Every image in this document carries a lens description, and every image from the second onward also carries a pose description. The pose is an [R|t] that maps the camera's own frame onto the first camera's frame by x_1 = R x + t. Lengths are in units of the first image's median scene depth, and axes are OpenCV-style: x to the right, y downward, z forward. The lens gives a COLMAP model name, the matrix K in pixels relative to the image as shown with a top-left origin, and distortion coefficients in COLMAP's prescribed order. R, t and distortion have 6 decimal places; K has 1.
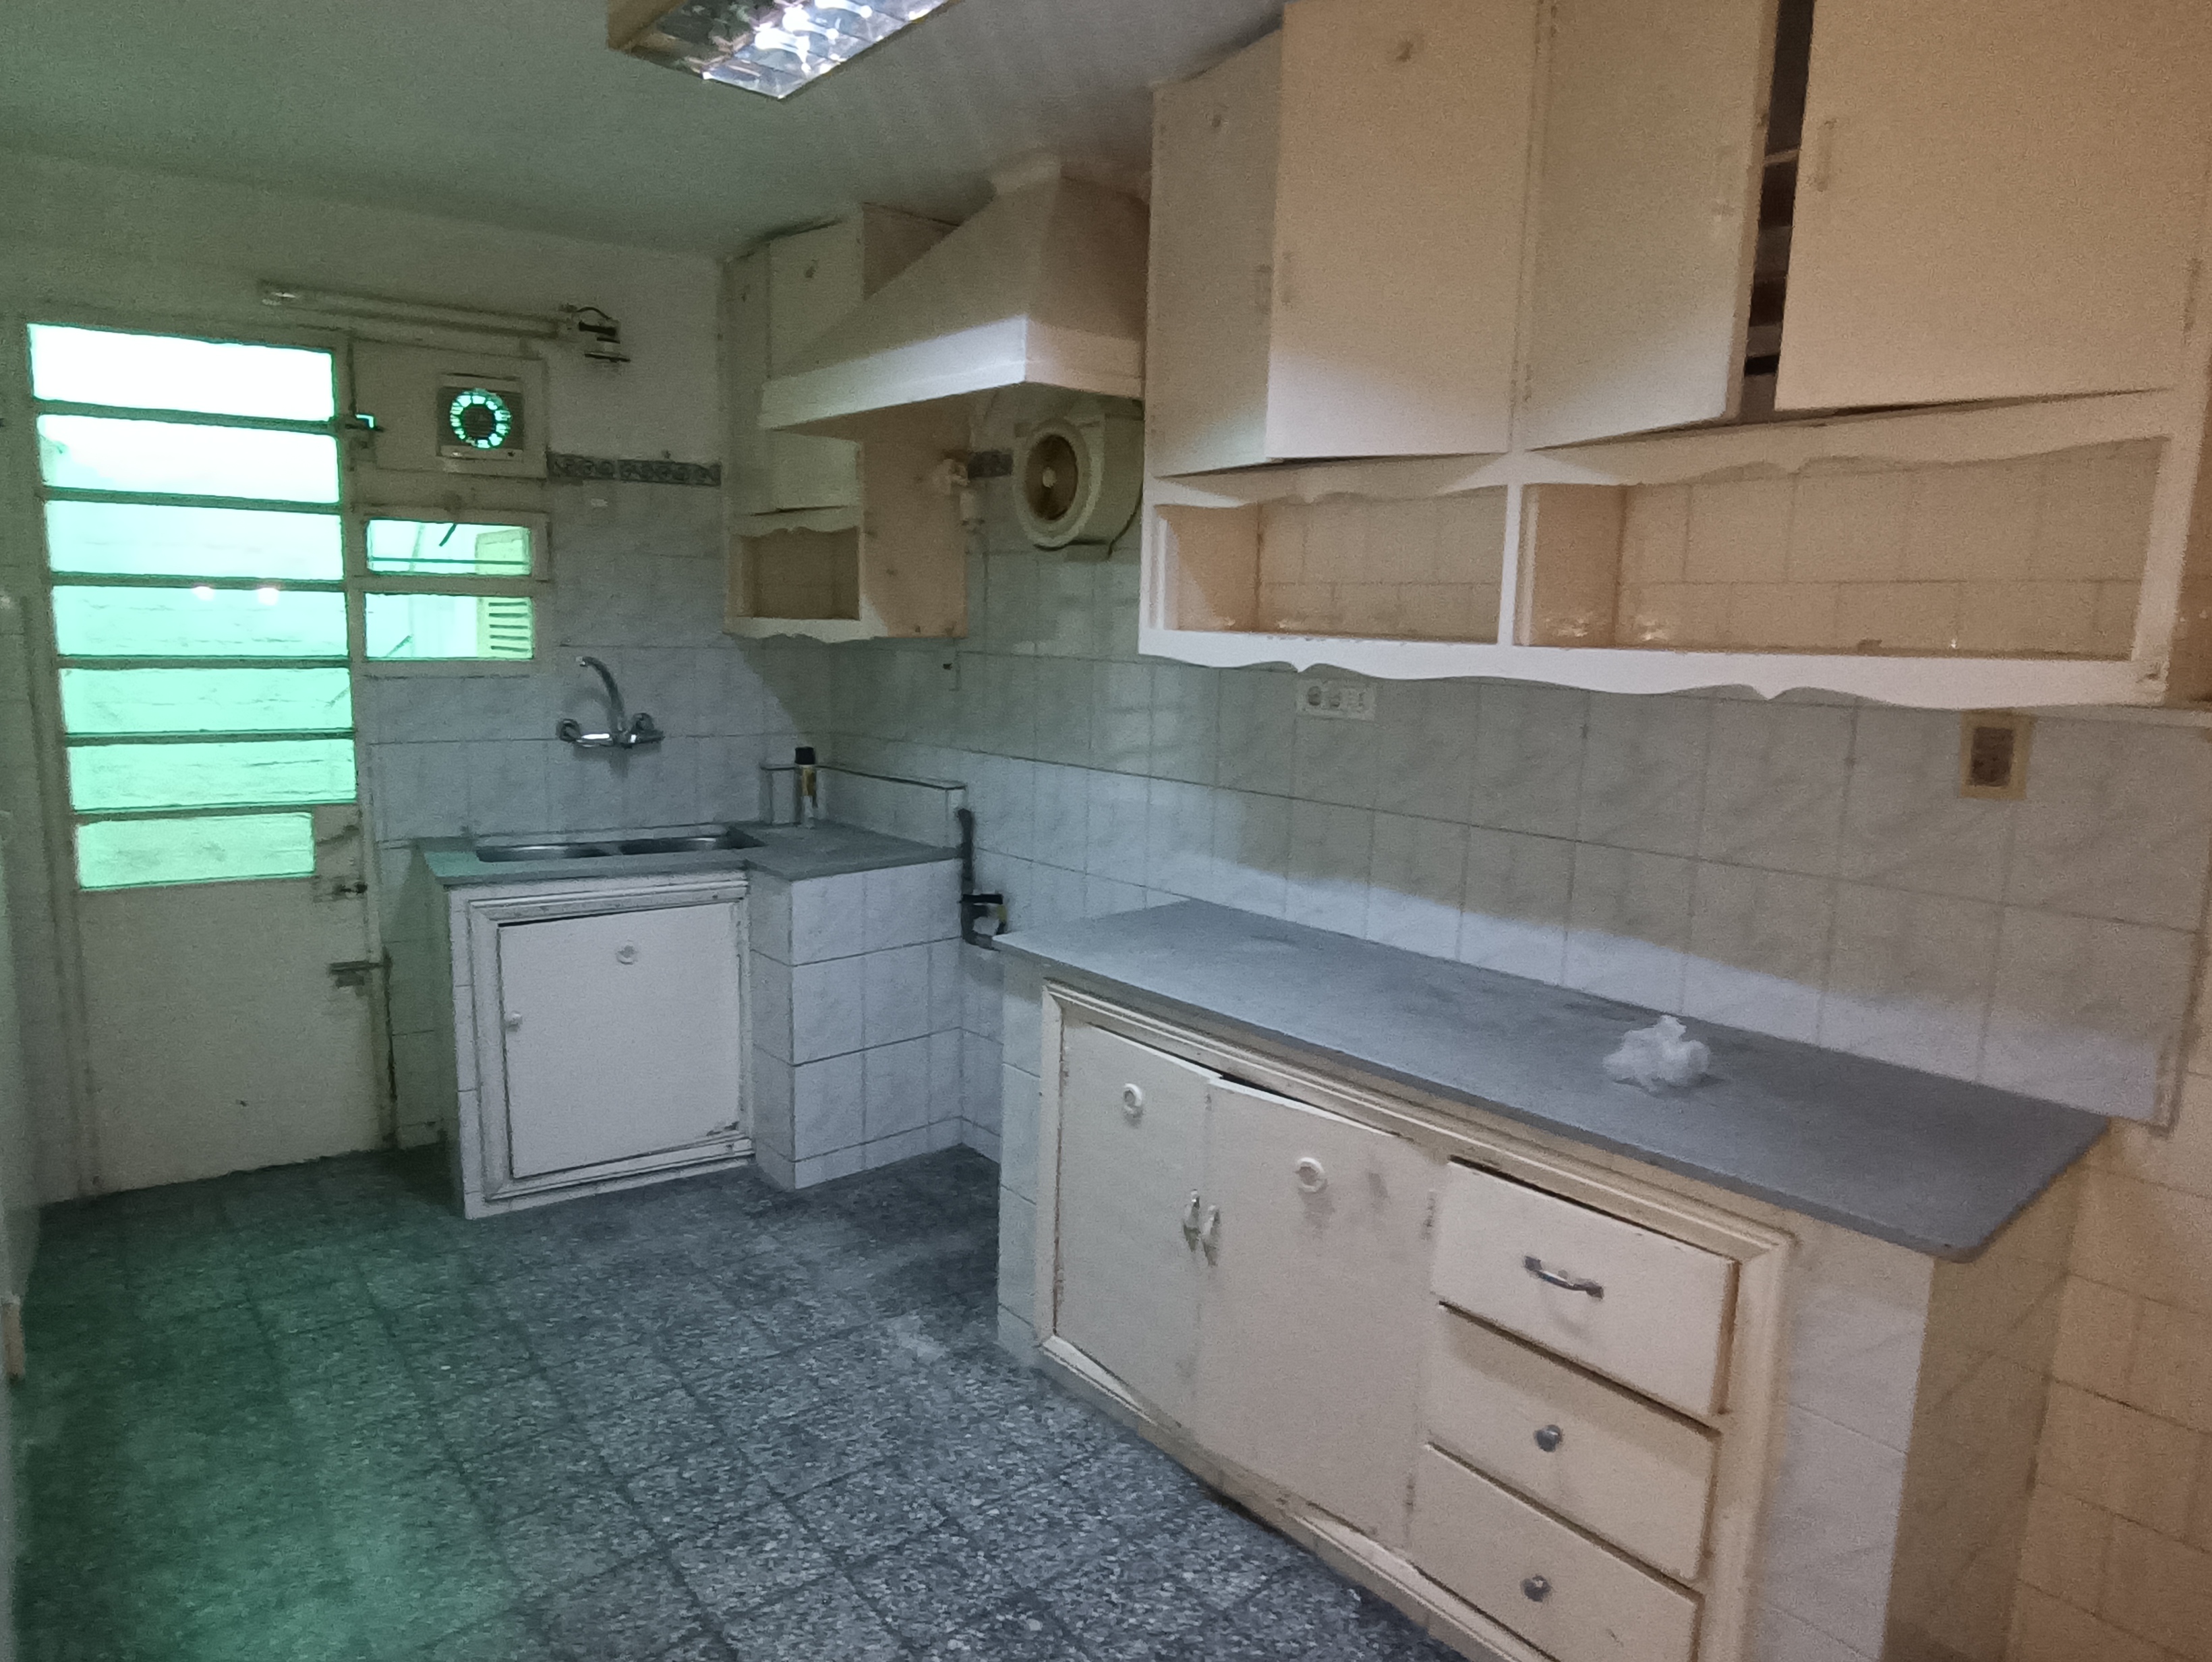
lens RADIAL K [[1339.4, 0, 1064.5], [0, 1339.4, 832.7], [0, 0, 1]] dist [-0.045700, 0.034238]
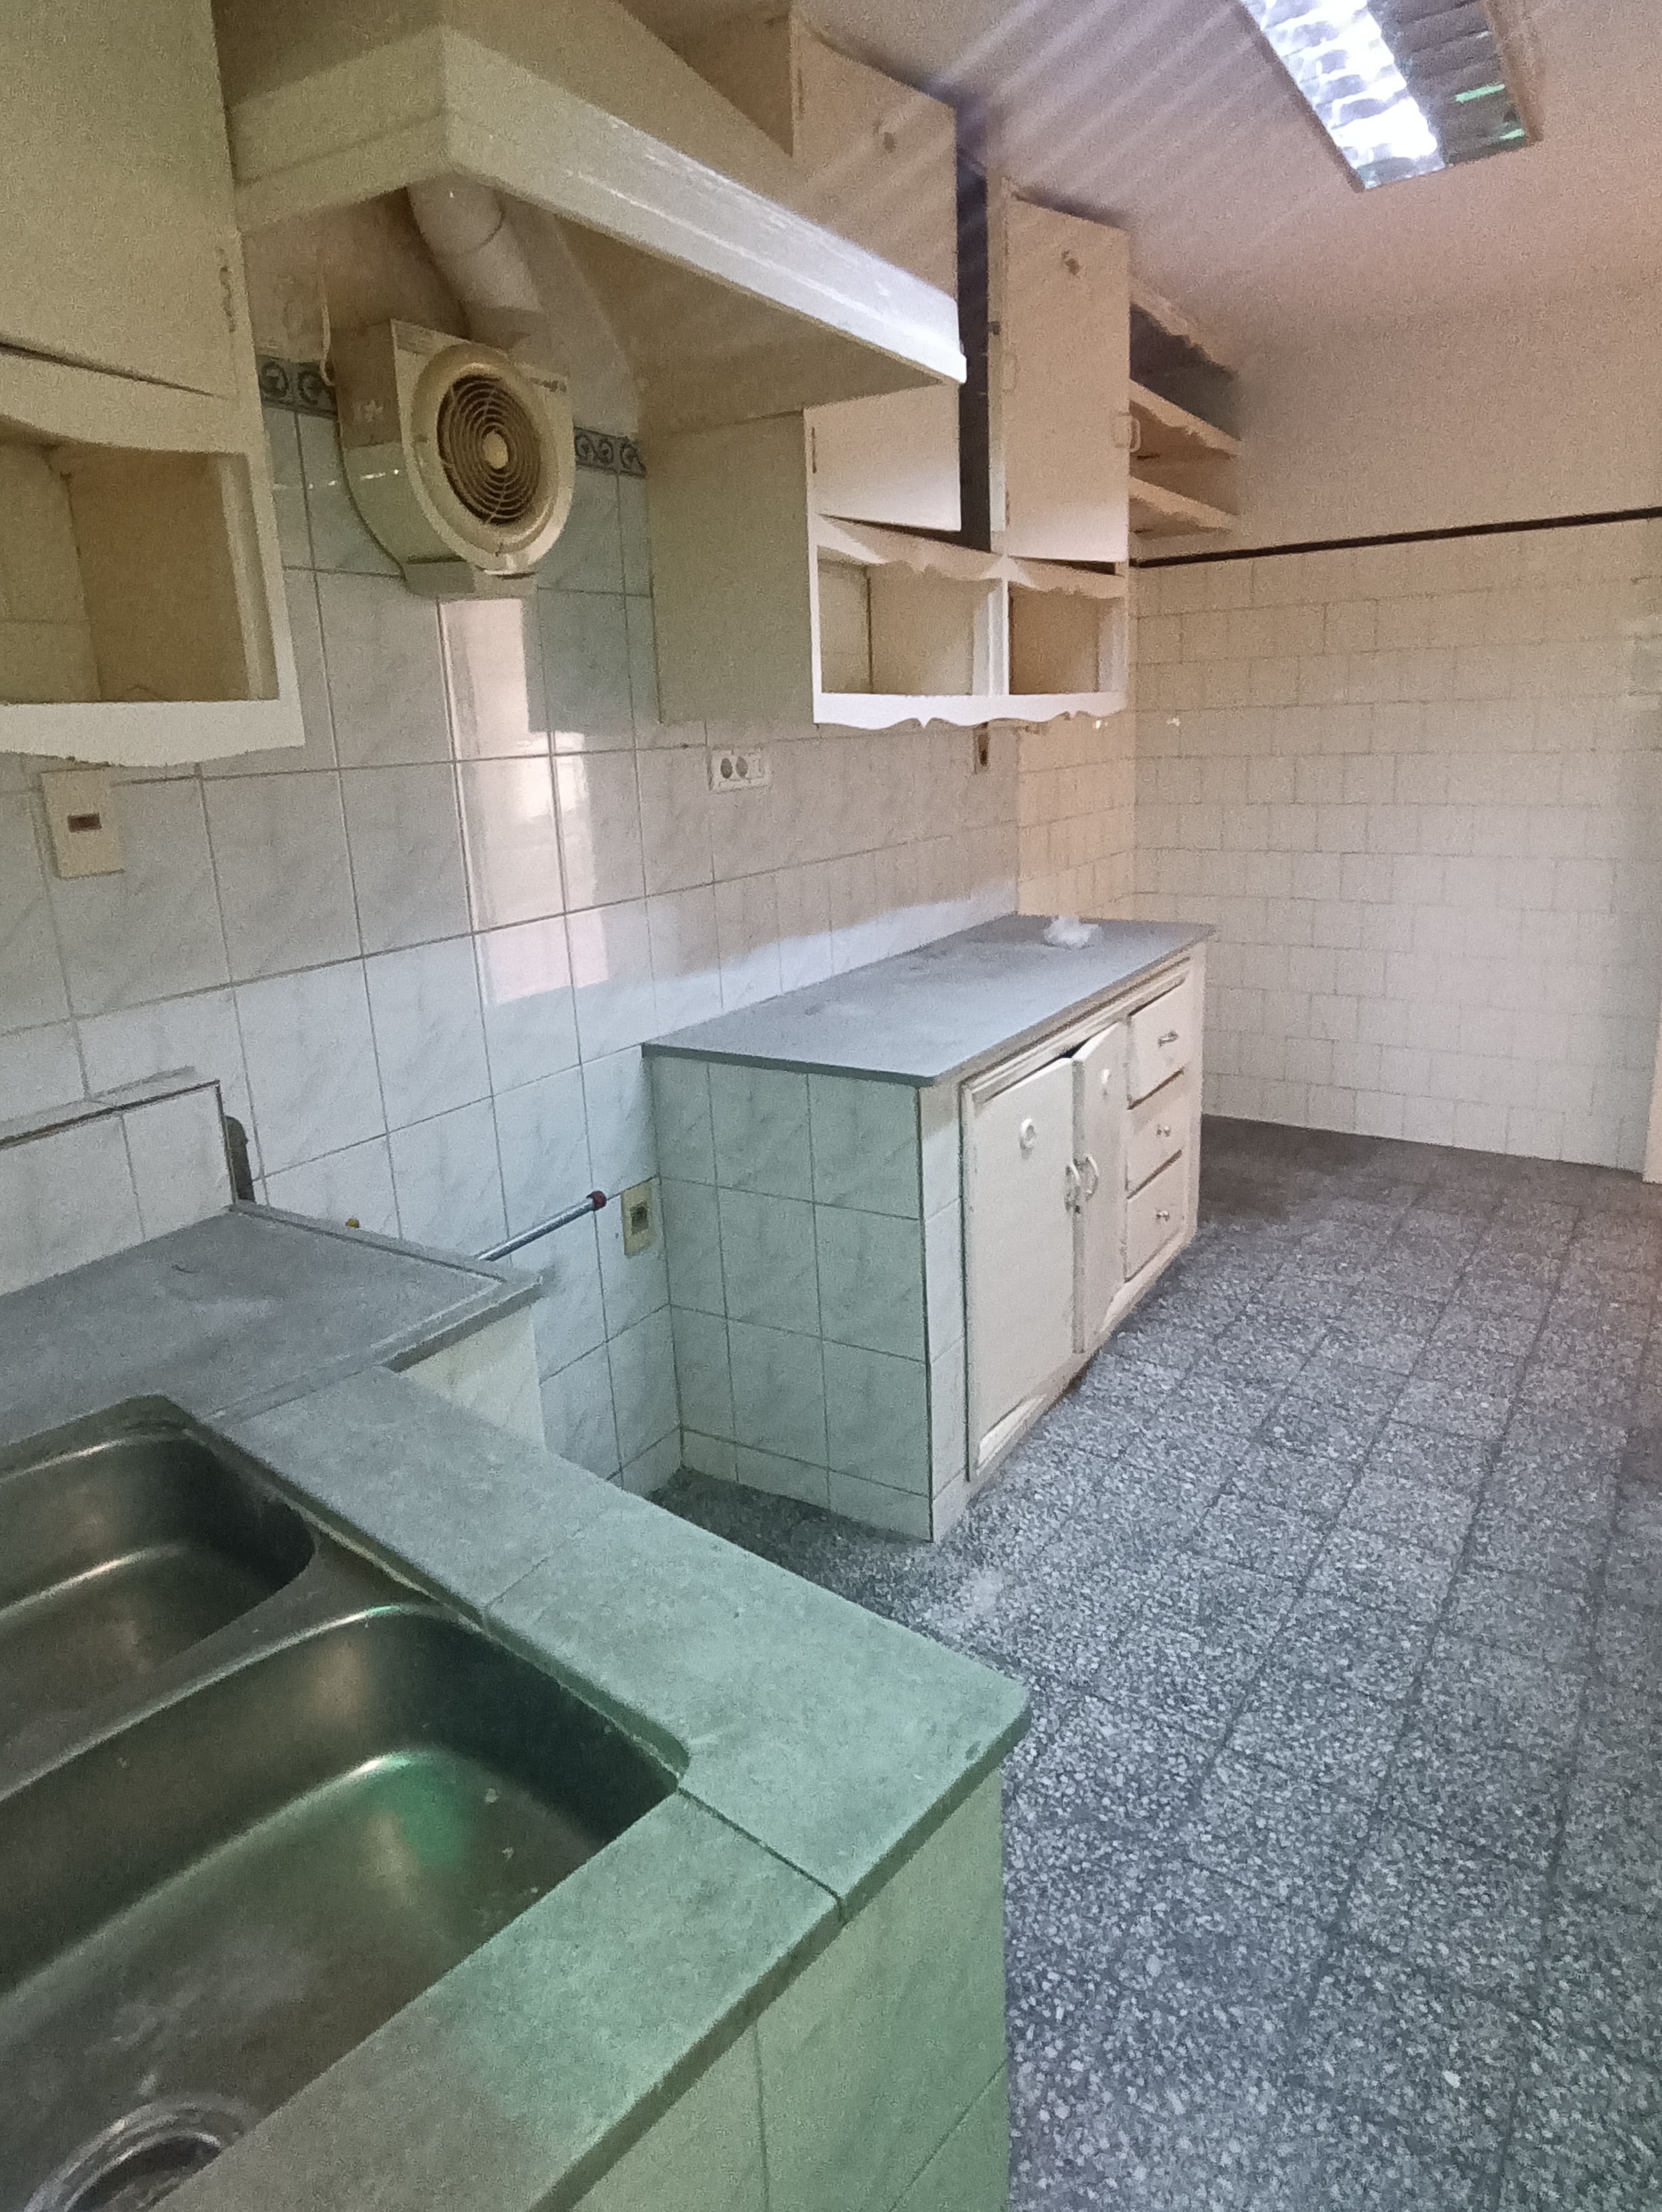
lens RADIAL K [[1340.1, 0, 852.9], [0, 1340.1, 1051.1], [0, 0, 1]] dist [-0.024070, 0.017335]
pose [[-0.327171, -0.238058, 0.914488, -0.878546], [0.183927, 0.933197, 0.308731, -0.221033], [-0.926893, 0.269206, -0.261529, 1.408118]]
